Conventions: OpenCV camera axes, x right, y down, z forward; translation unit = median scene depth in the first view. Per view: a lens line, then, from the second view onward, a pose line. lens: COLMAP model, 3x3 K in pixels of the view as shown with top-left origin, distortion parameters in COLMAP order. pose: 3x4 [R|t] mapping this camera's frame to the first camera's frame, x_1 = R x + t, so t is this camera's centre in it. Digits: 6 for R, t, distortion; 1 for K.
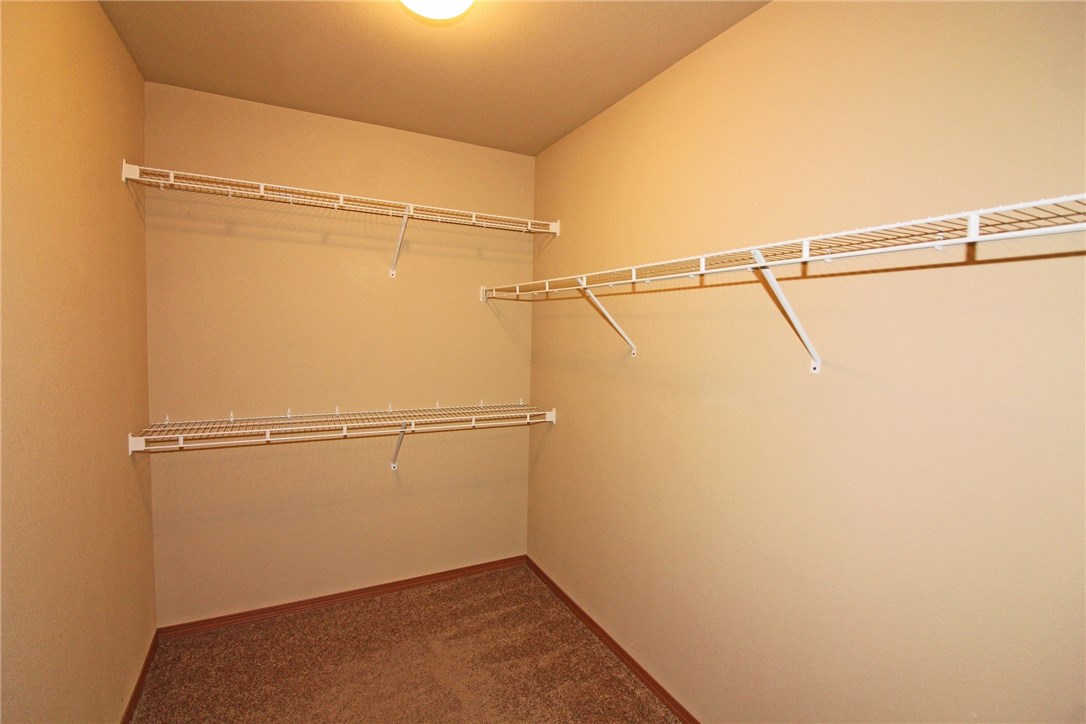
lens RADIAL K [[500.9, 0, 543.2], [0, 500.9, 361.1], [0, 0, 1]] dist [-0.004031, -0.010073]
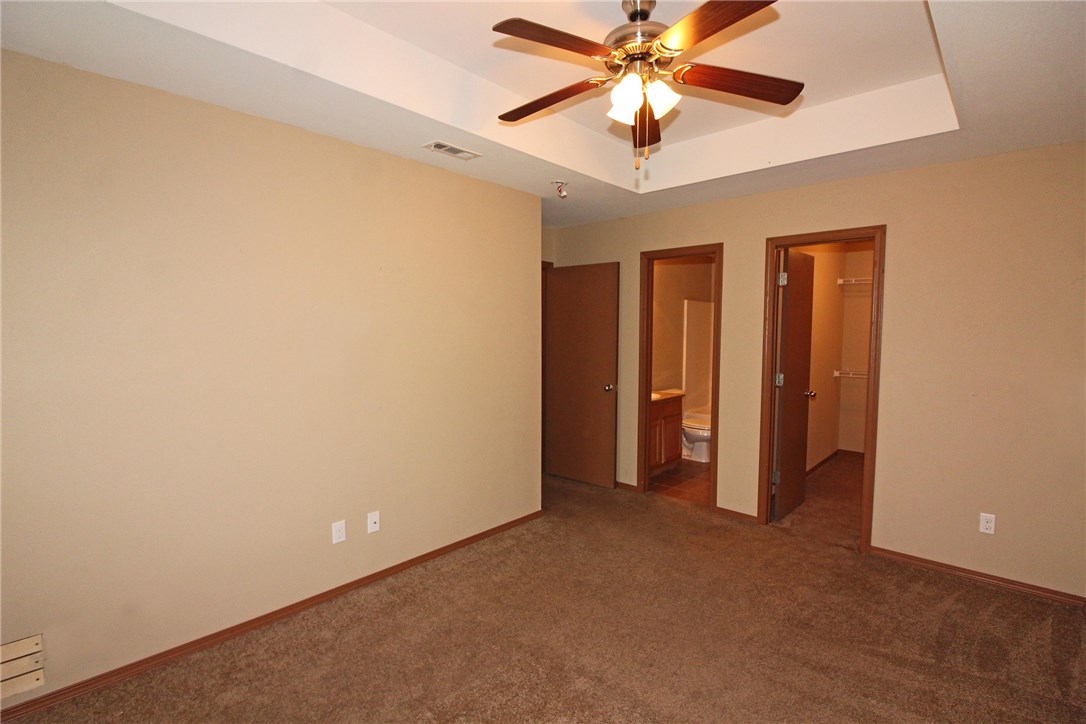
lens RADIAL K [[500.9, 0, 542.6], [0, 500.9, 361.8], [0, 0, 1]] dist [-0.004031, -0.010073]
pose [[0.342961, 0.038205, -0.938573, 1.374550], [-0.053779, 0.998332, 0.020986, 0.121172], [0.937809, 0.043278, 0.344443, -1.672802]]
